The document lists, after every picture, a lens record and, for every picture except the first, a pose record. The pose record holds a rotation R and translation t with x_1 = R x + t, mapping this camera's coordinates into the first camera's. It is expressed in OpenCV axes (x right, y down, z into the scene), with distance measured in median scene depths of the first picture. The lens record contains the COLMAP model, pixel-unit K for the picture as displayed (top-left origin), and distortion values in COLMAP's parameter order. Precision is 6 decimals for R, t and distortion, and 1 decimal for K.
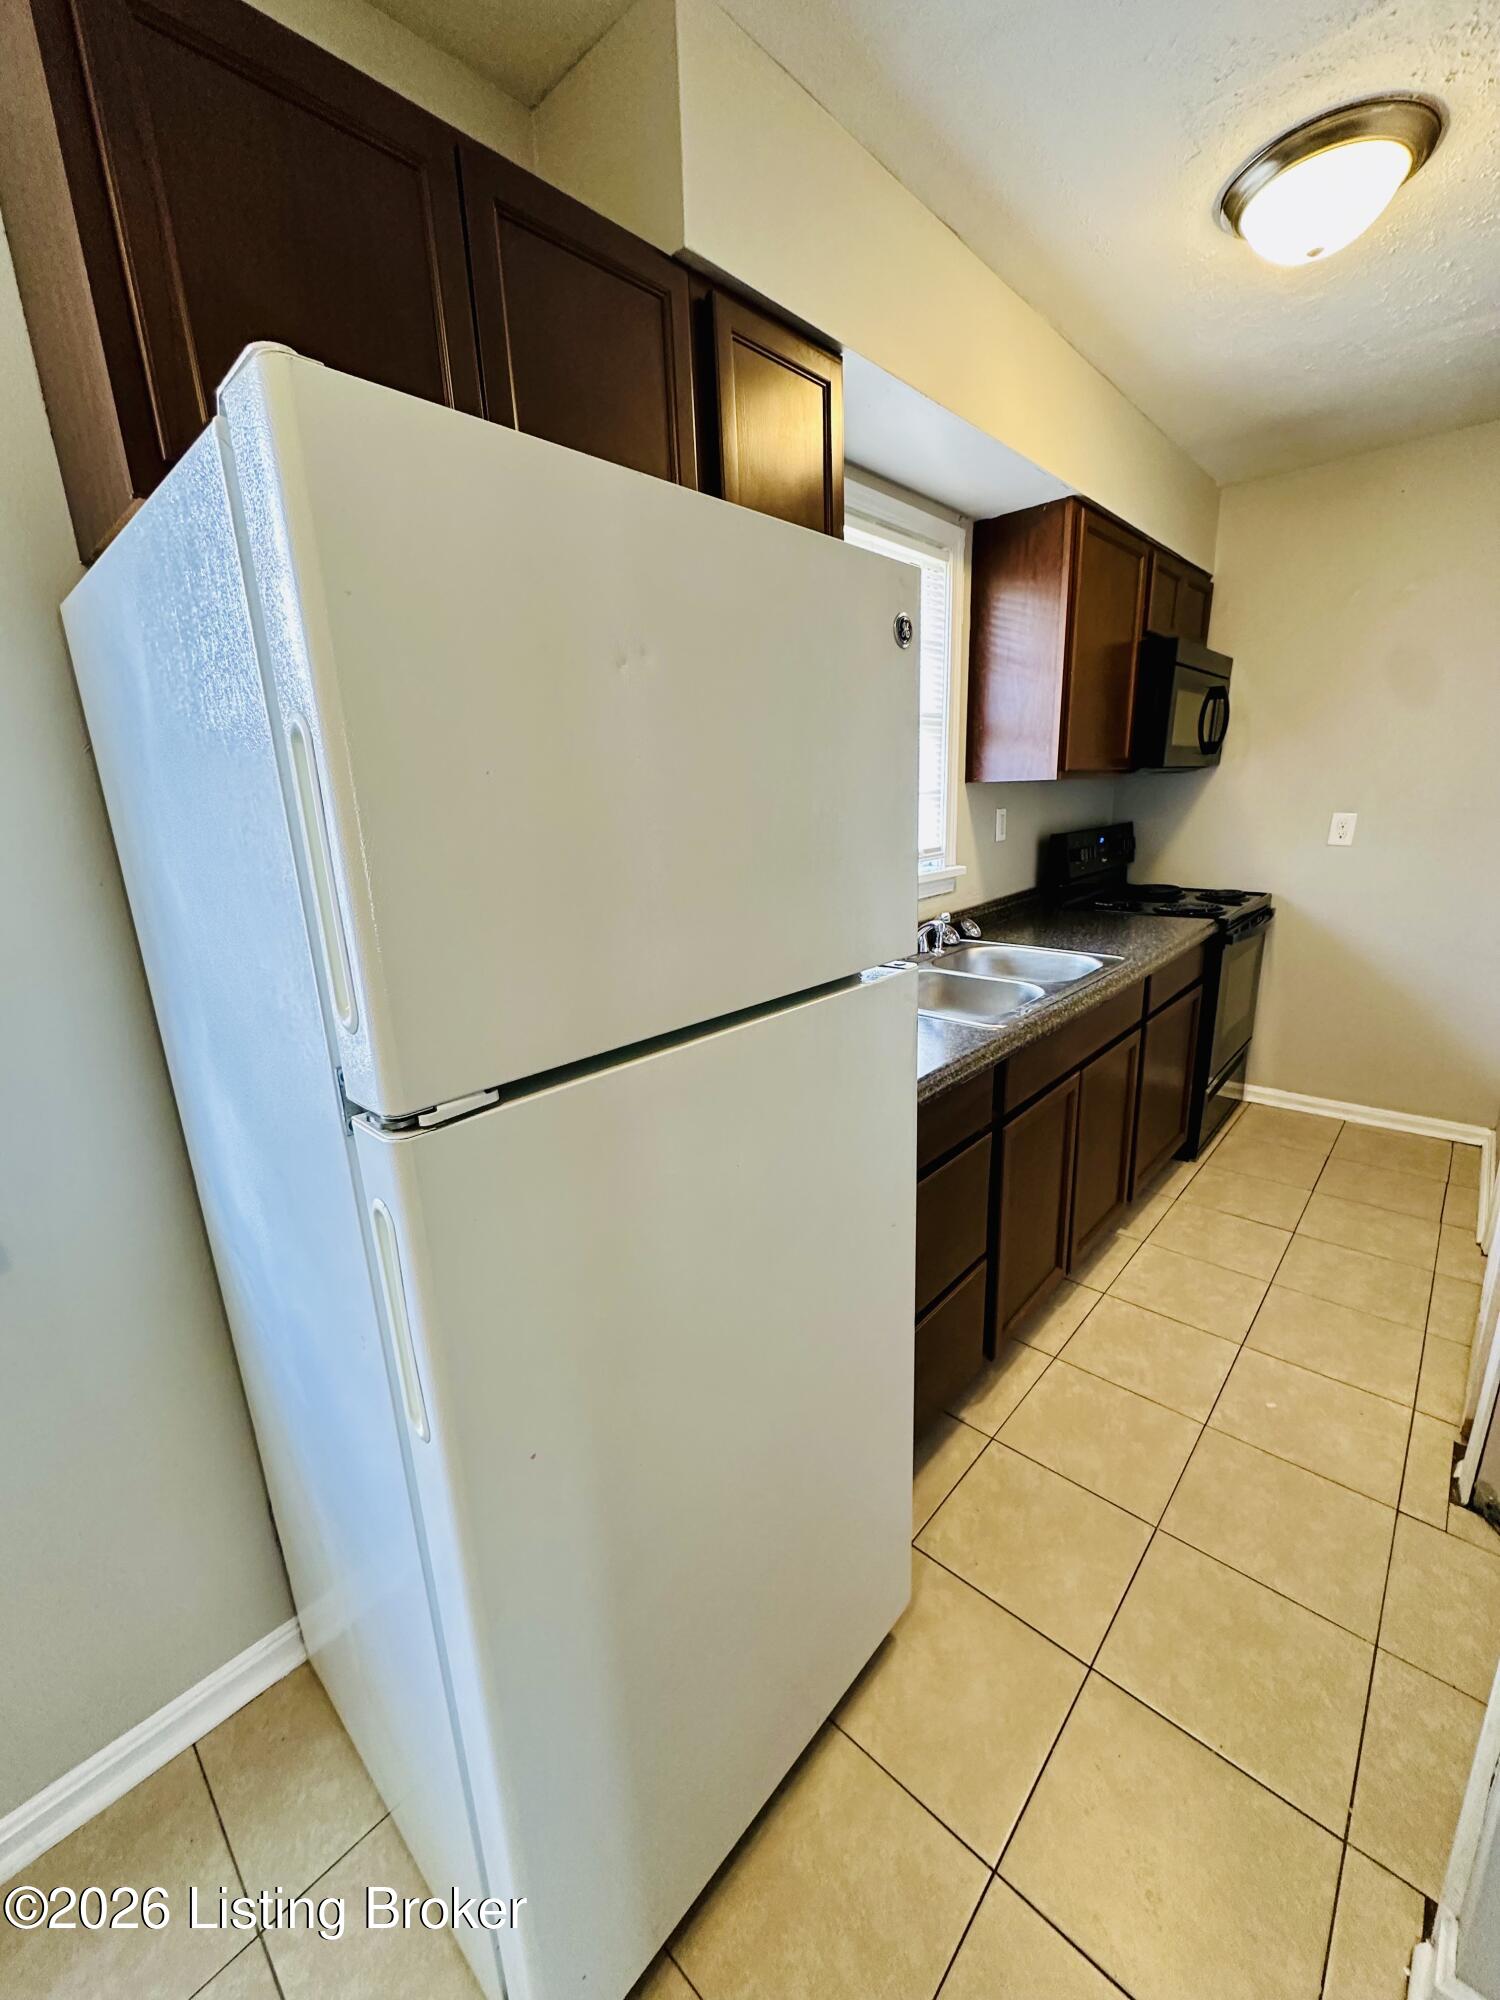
lens RADIAL K [[795.3, 0, 750.0], [0, 795.3, 1000.0], [0, 0, 1]] dist [-0.003706, -0.000301]
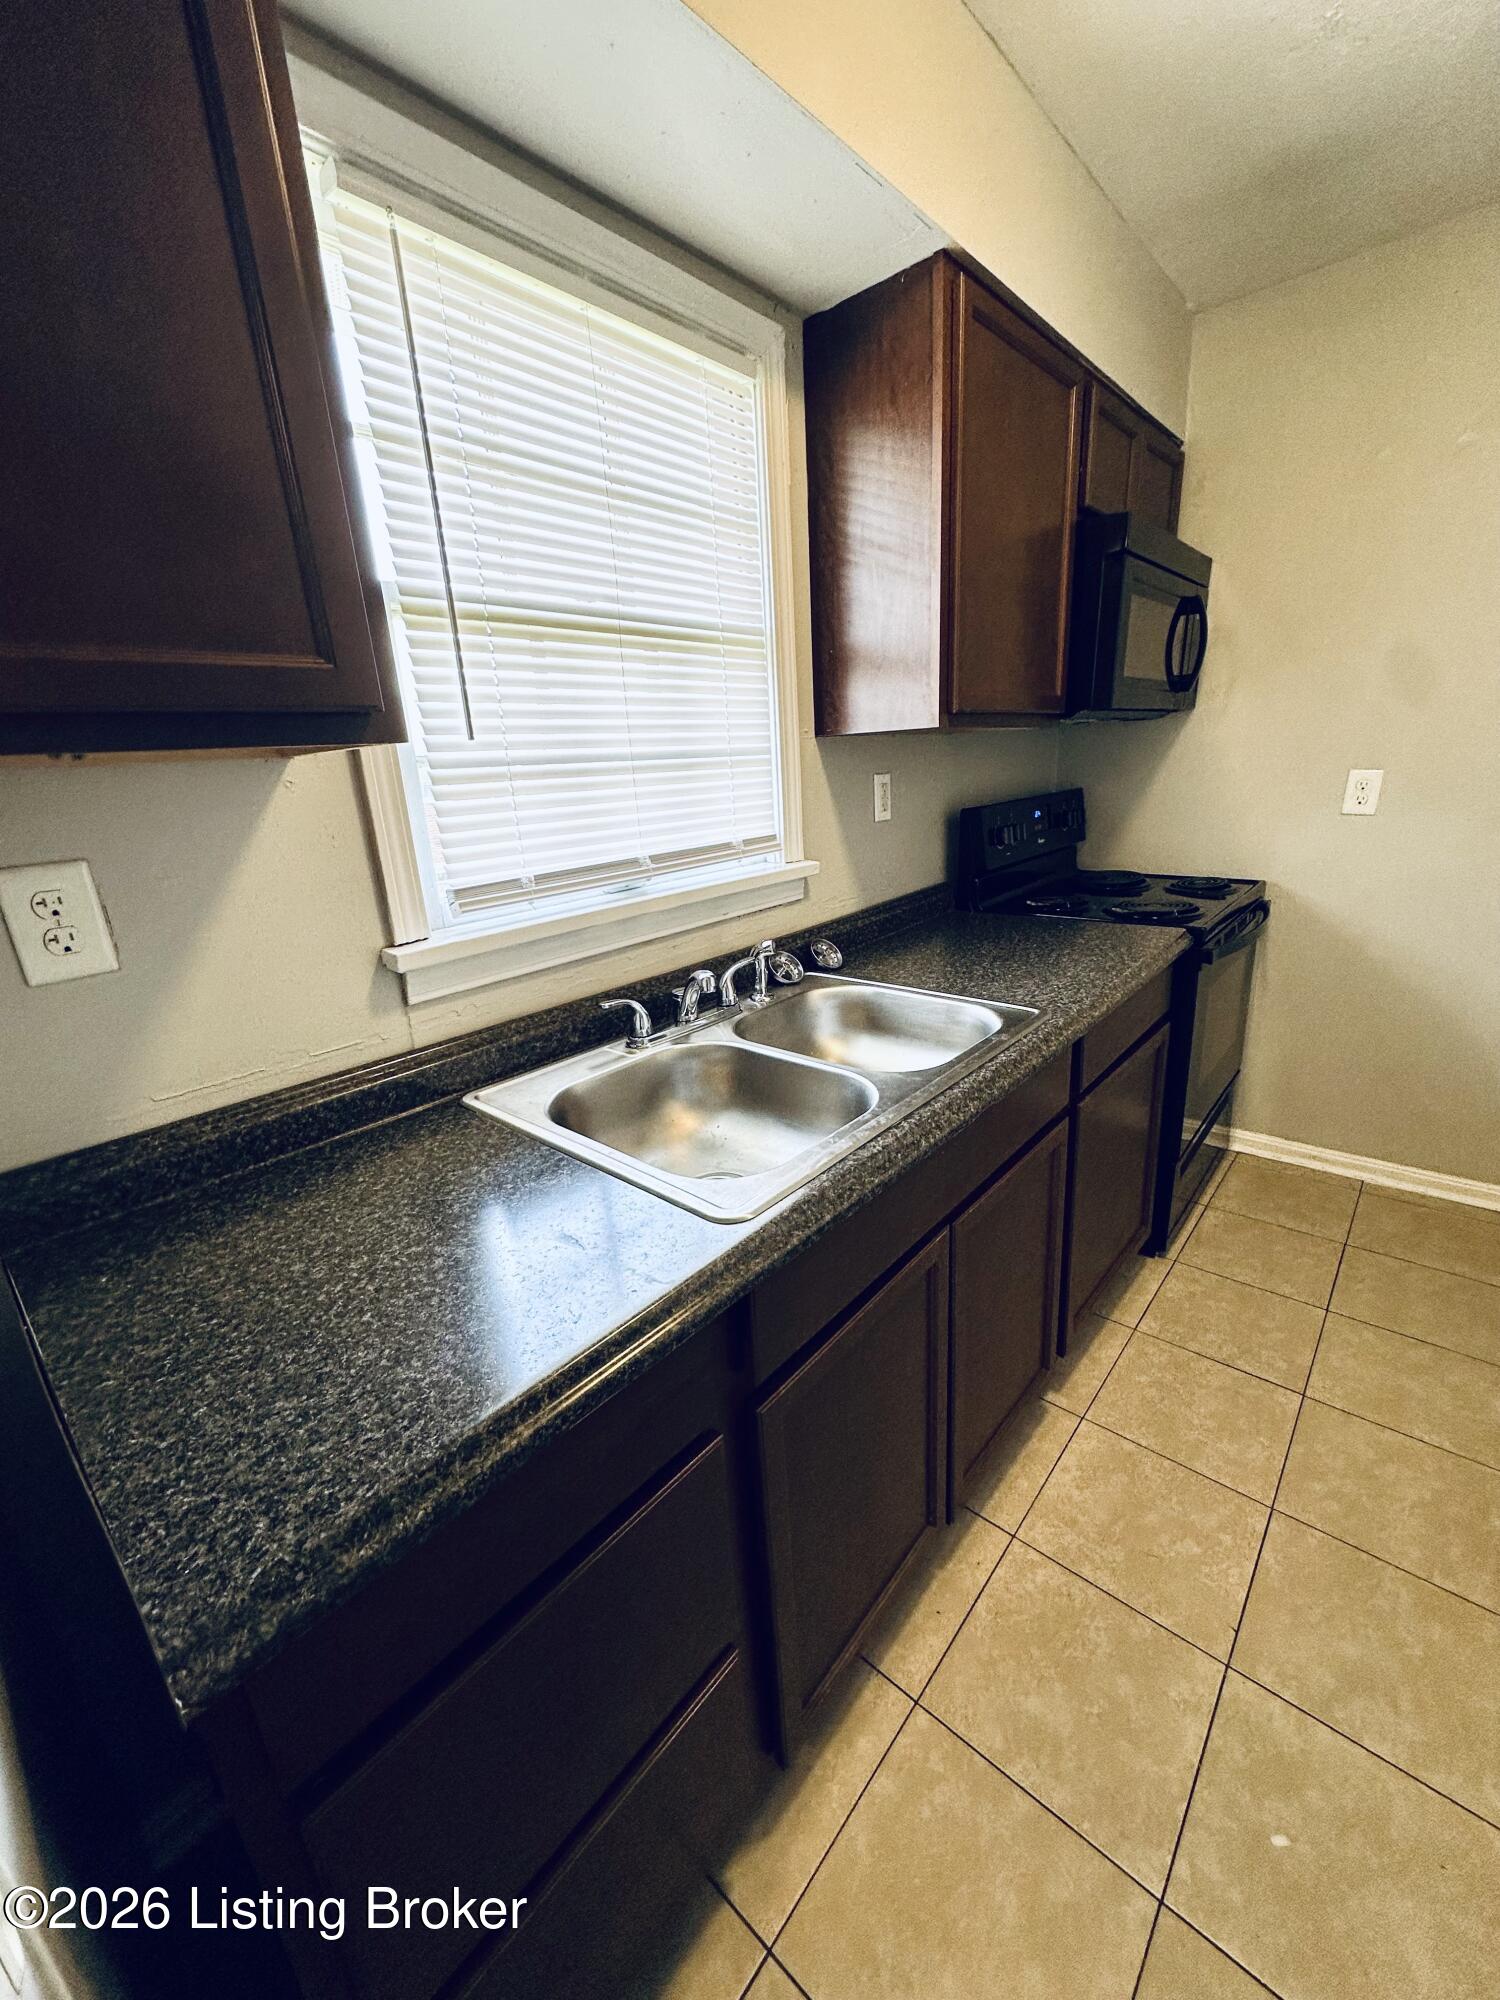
lens RADIAL K [[795.3, 0, 750.0], [0, 795.3, 1000.0], [0, 0, 1]] dist [-0.003706, -0.000301]
pose [[0.999573, -0.026720, 0.011806, 0.199844], [0.026300, 0.999062, 0.034416, -0.074926], [-0.012715, -0.034090, 0.999338, 0.318953]]
